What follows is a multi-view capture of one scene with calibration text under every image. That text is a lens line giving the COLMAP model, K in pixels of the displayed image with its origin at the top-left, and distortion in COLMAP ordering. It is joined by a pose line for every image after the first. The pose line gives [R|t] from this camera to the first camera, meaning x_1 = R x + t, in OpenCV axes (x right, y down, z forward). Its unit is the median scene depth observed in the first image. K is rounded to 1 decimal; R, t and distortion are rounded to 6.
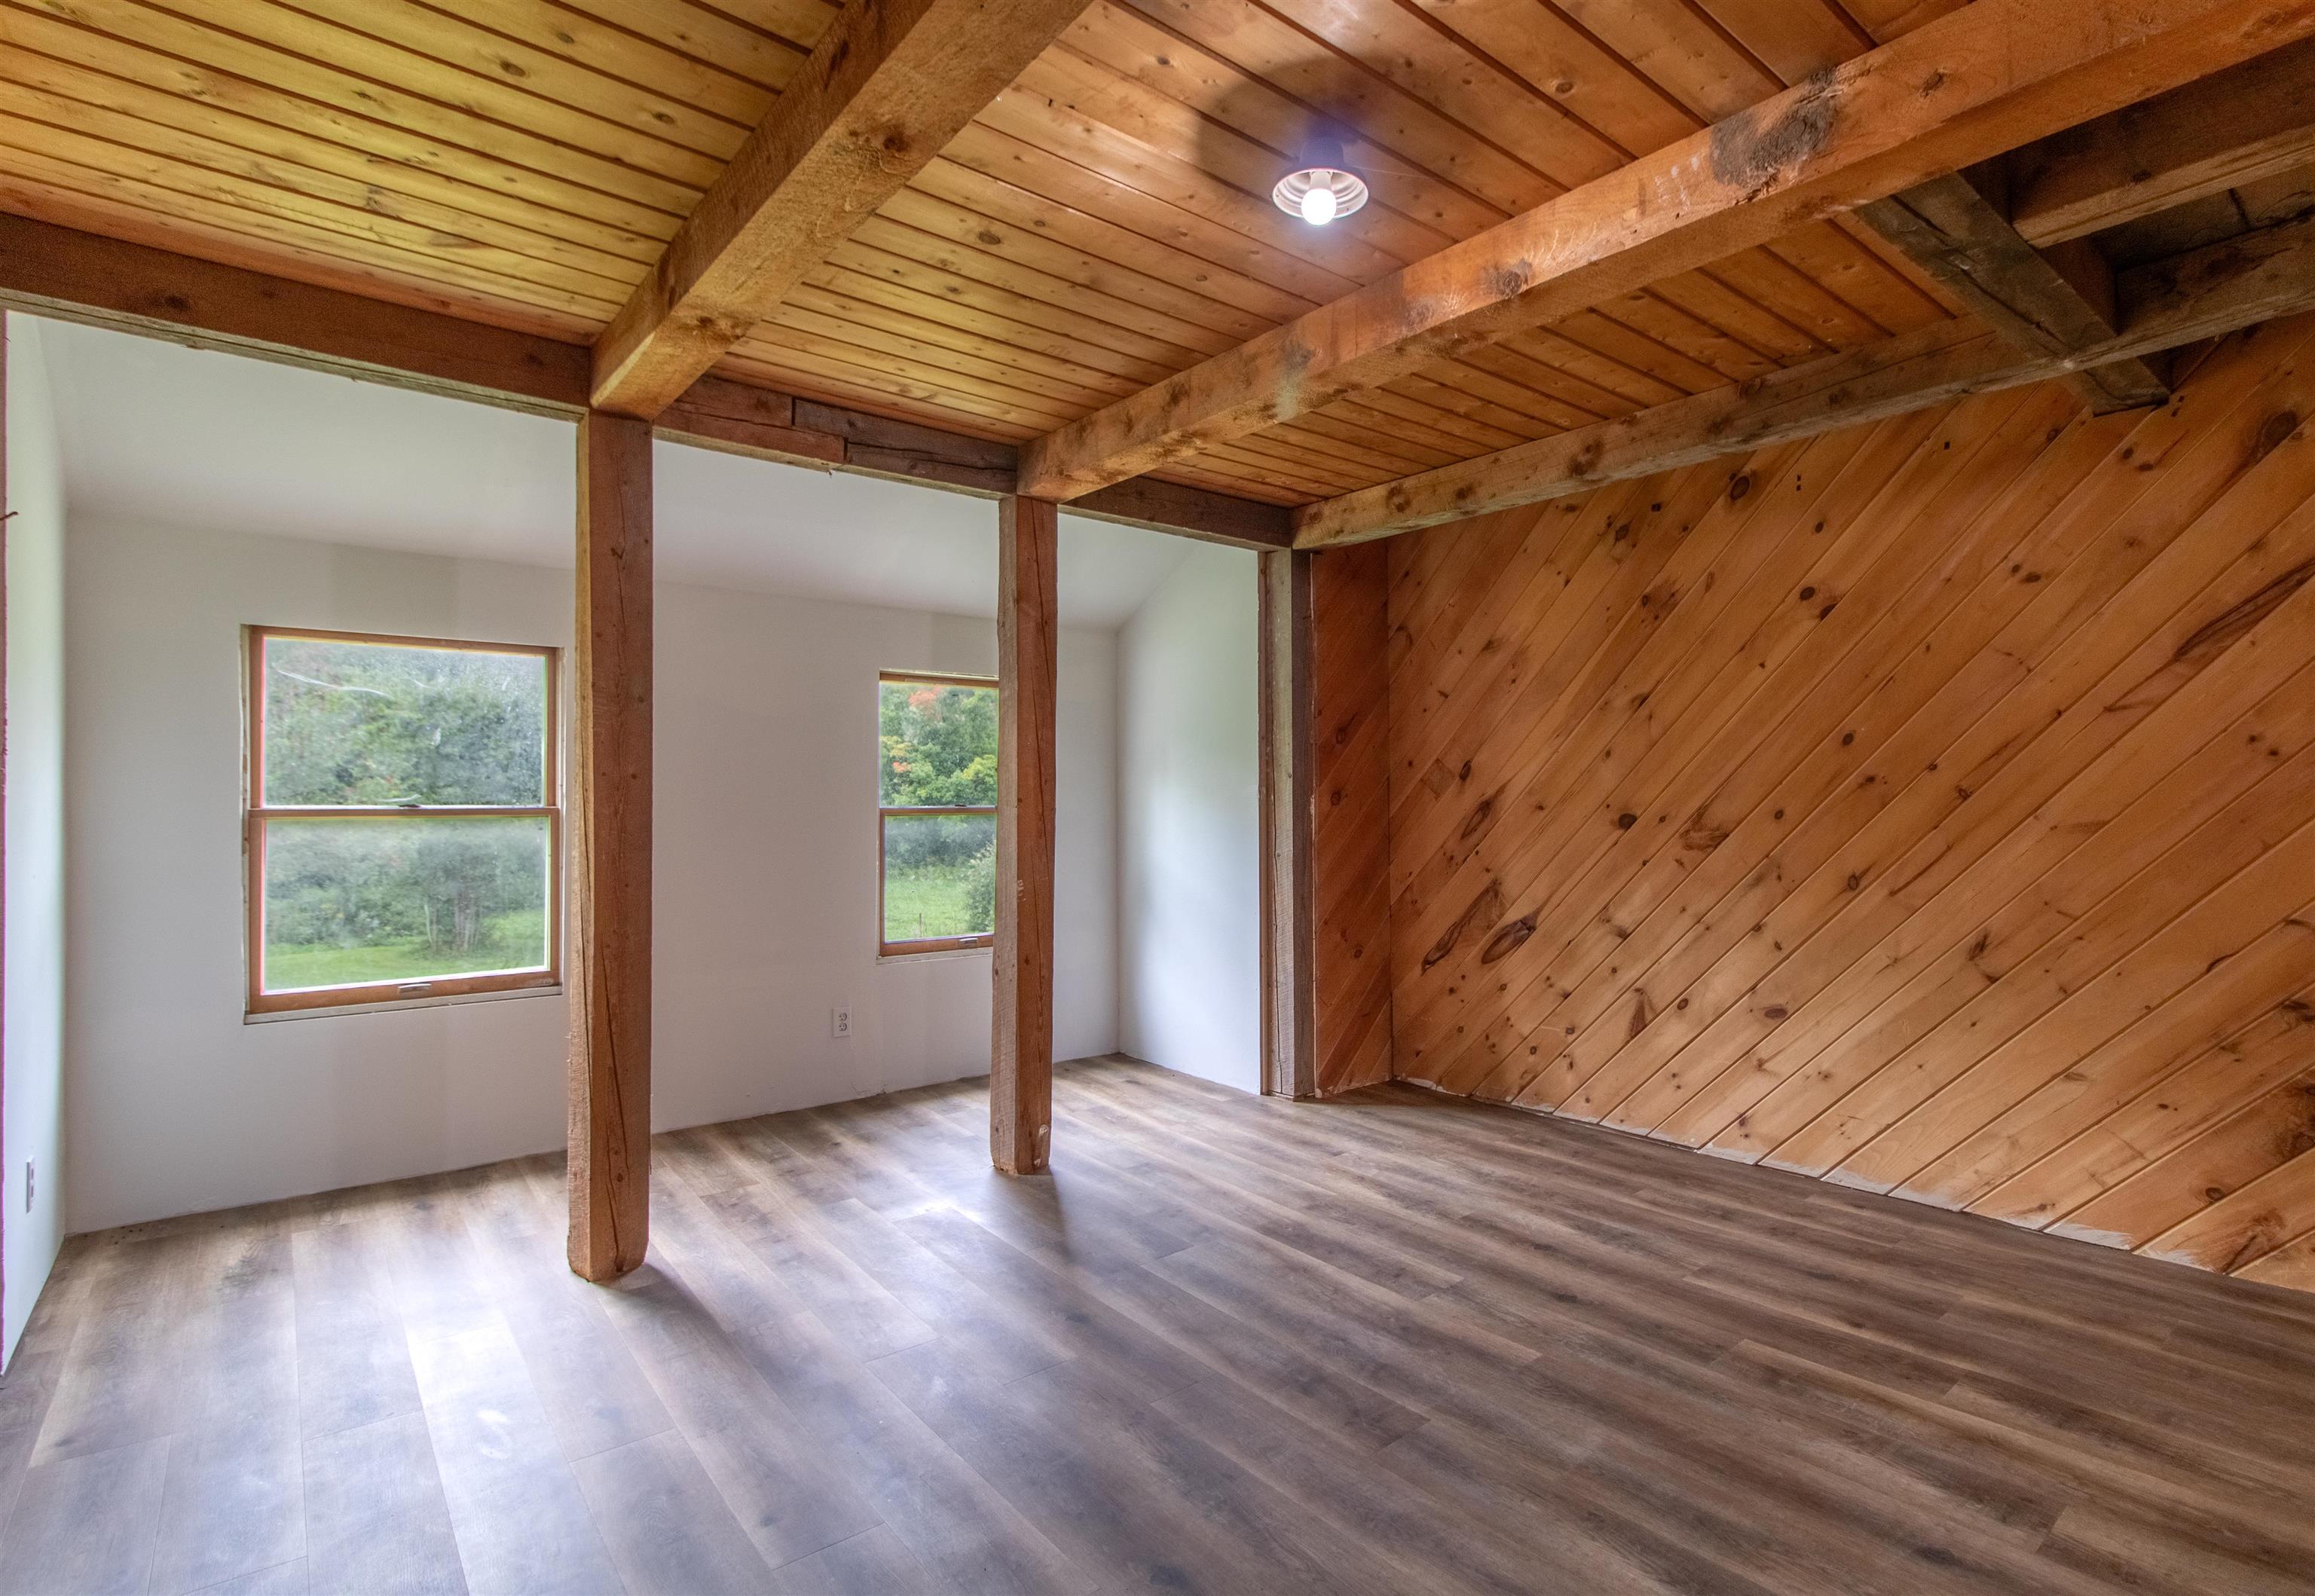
lens RADIAL K [[1141.9, 0, 1169.8], [0, 1141.9, 797.6], [0, 0, 1]] dist [0.001905, 0.000204]
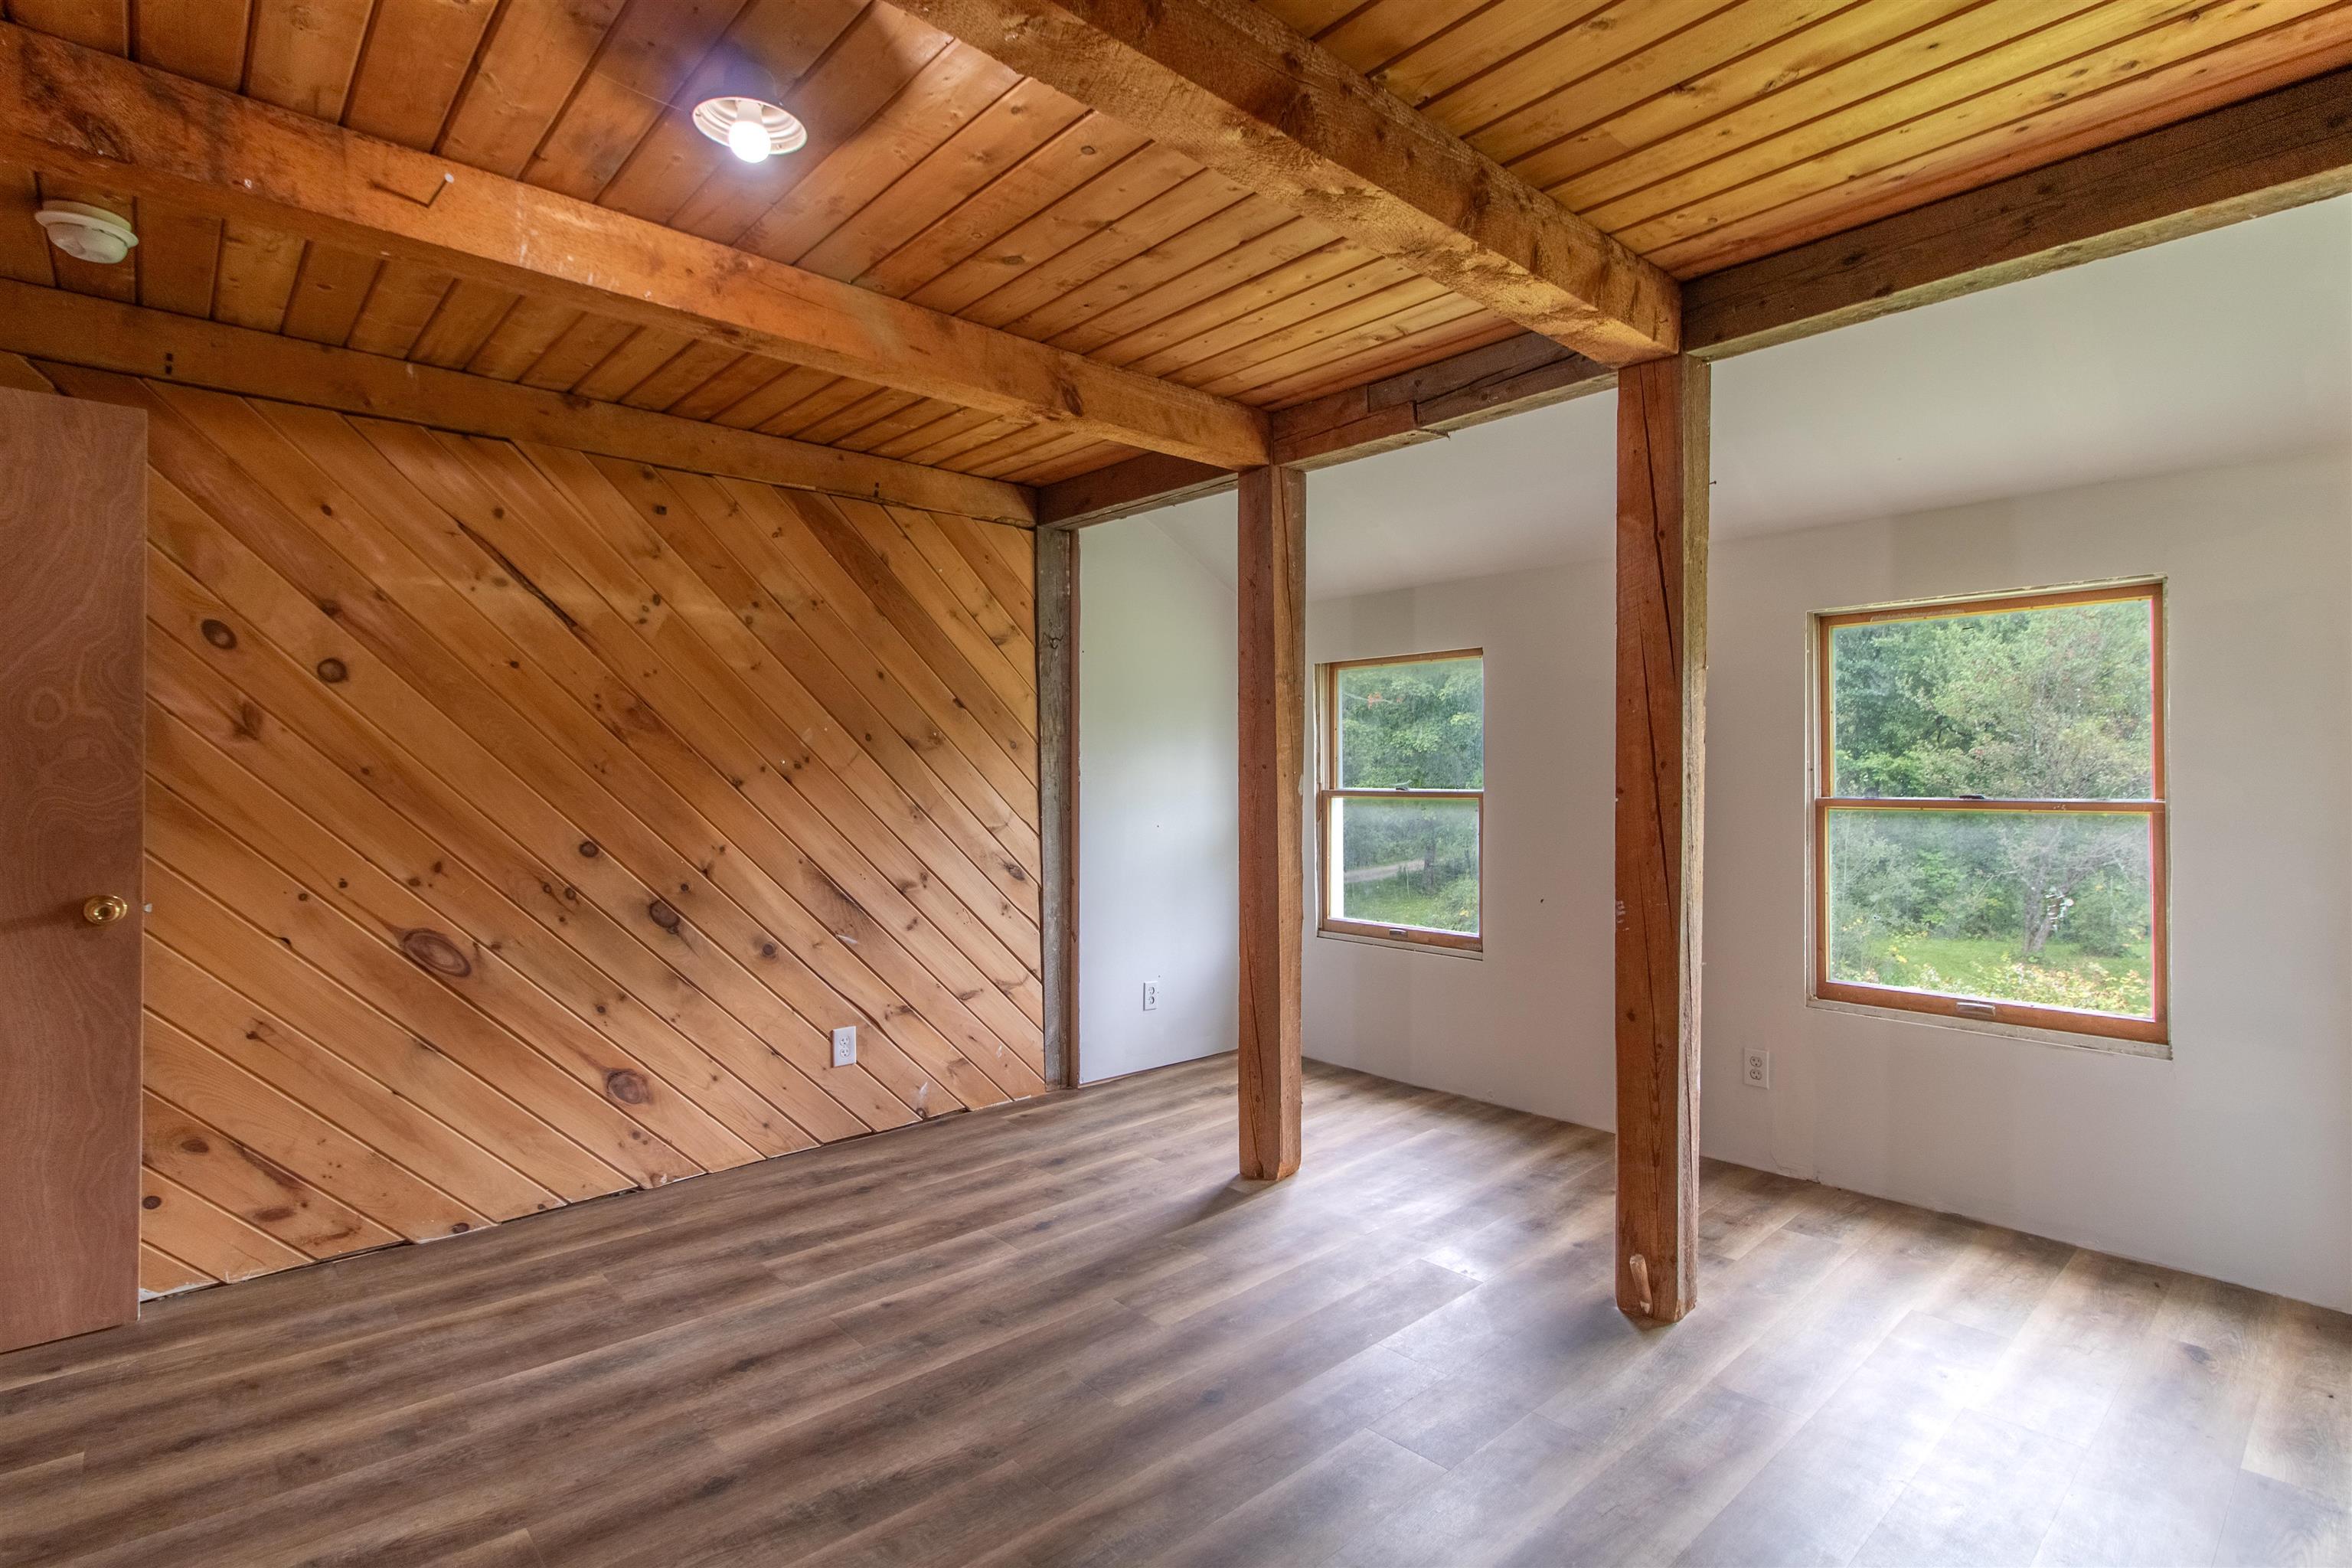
lens RADIAL K [[1097.8, 0, 1186.5], [0, 1097.8, 780.5], [0, 0, 1]] dist [-0.004047, -0.000157]
pose [[0.073558, 0.003074, -0.997286, 0.536984], [0.001967, 0.999993, 0.003227, -0.006889], [0.997289, -0.002199, 0.073551, 0.672465]]
